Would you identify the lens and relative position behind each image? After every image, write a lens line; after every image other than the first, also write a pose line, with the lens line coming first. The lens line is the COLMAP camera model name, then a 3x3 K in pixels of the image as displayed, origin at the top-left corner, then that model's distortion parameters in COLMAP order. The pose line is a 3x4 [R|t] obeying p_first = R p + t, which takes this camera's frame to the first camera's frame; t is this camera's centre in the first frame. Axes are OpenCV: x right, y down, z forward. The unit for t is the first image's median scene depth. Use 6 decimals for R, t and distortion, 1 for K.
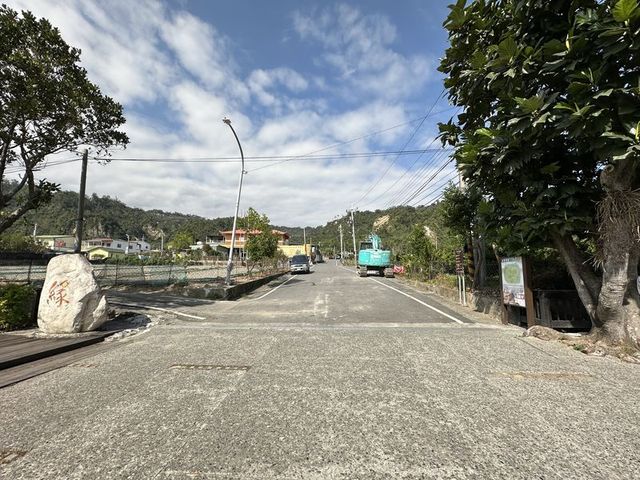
lens RADIAL K [[283.0, 0, 320.0], [0, 283.0, 240.0], [0, 0, 1]] dist [-0.000127, 0.000018]
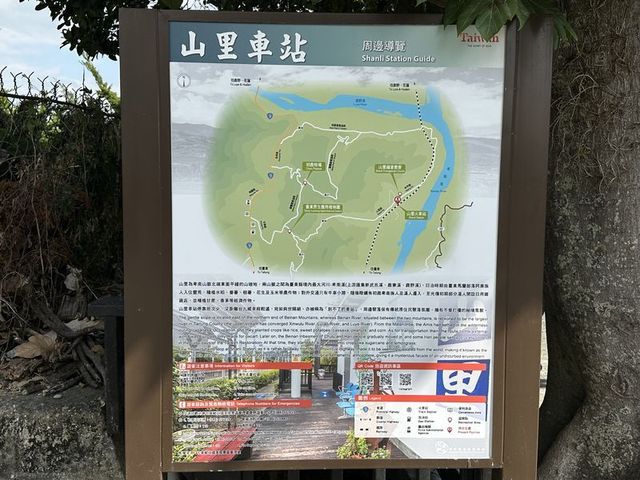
lens RADIAL K [[671.2, 0, 320.0], [0, 671.2, 240.0], [0, 0, 1]] dist [0.005335, 0.003908]
pose [[-0.101622, -0.086244, 0.991078, 0.462506], [-0.126945, 0.989215, 0.073065, 0.133310], [-0.986690, -0.118388, -0.111474, 1.115811]]
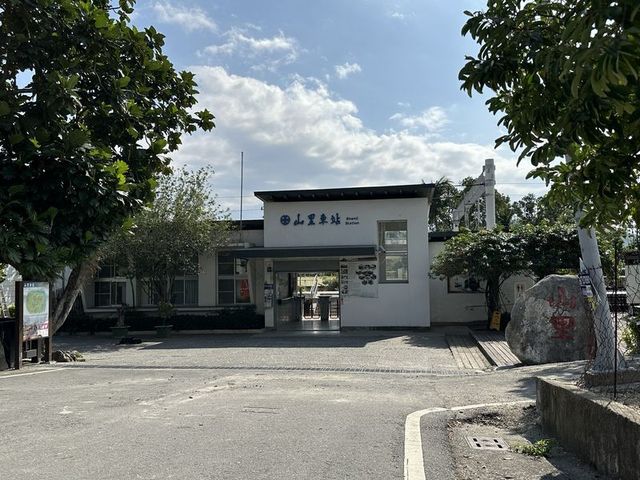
lens RADIAL K [[608.1, 0, 320.0], [0, 608.1, 240.0], [0, 0, 1]] dist [0.000551, 0.000728]
pose [[-0.996361, 0.015097, 0.083885, -0.334231], [0.000009, 0.984207, -0.177024, 0.278979], [-0.085233, -0.176379, -0.980625, 2.943745]]
